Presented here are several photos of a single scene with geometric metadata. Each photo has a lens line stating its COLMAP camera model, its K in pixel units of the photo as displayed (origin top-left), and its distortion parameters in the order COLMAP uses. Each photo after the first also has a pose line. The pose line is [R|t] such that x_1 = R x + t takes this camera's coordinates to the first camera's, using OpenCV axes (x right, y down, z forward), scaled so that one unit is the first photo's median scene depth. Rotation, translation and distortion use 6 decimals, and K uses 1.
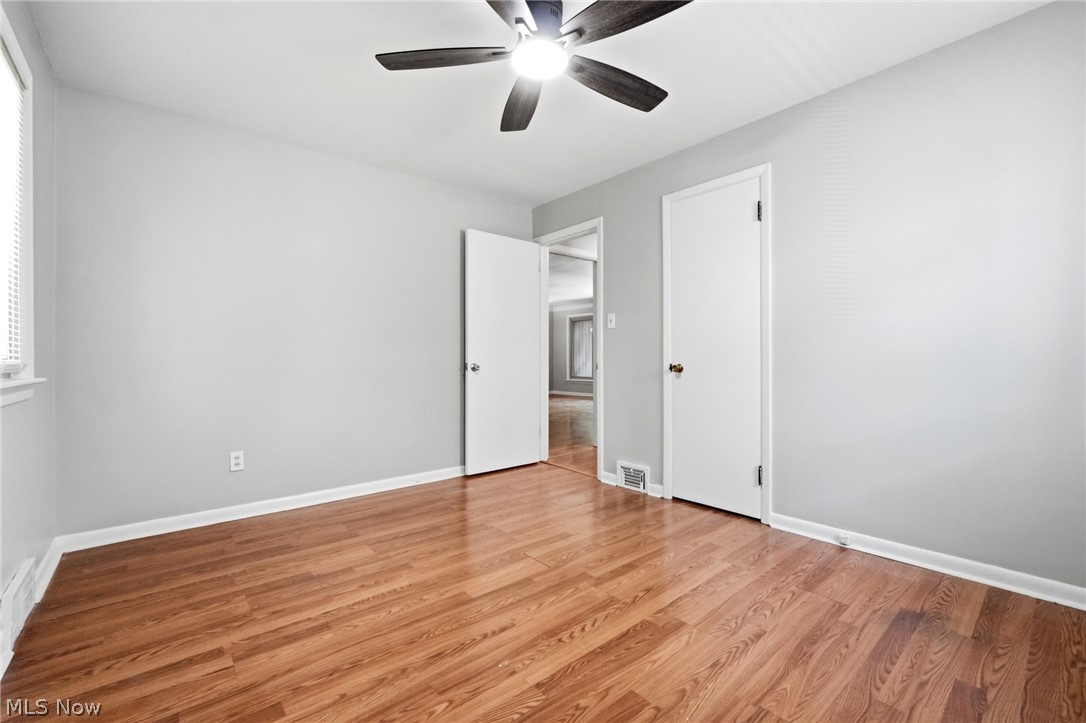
lens RADIAL K [[456.9, 0, 543.6], [0, 456.9, 359.9], [0, 0, 1]] dist [-0.020671, 0.006257]
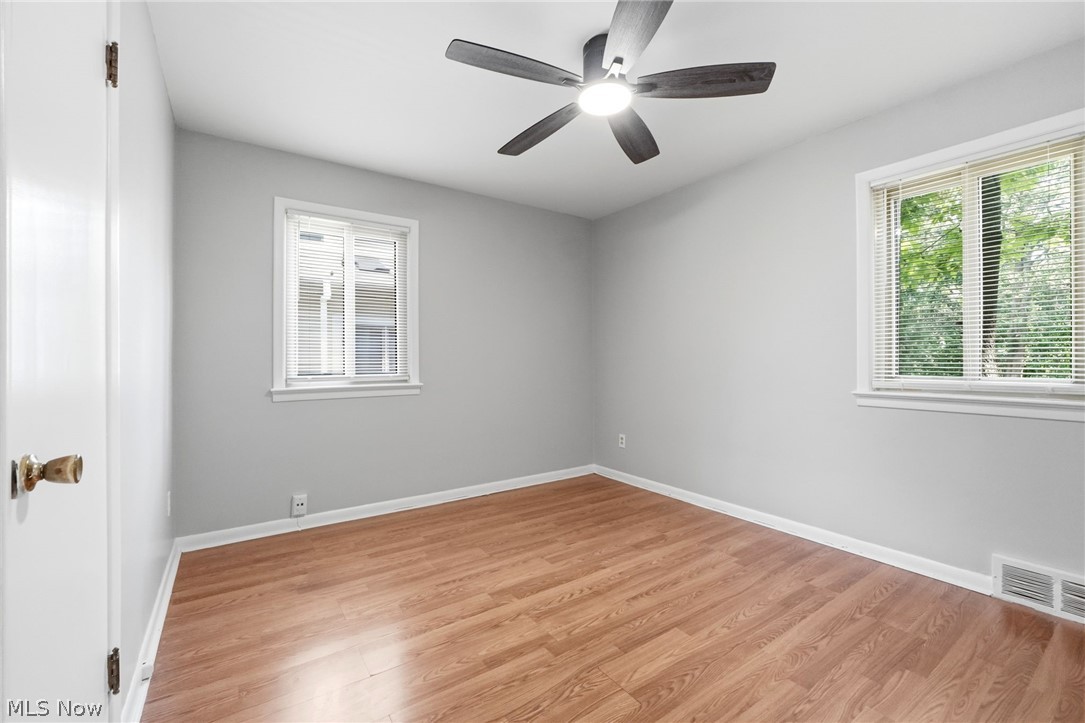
lens RADIAL K [[456.5, 0, 543.1], [0, 456.5, 359.9], [0, 0, 1]] dist [-0.020671, 0.006257]
pose [[-0.994965, 0.004715, 0.100112, 0.034560], [0.005024, 0.999983, 0.002831, -0.069899], [-0.100097, 0.003319, -0.994972, 2.185933]]
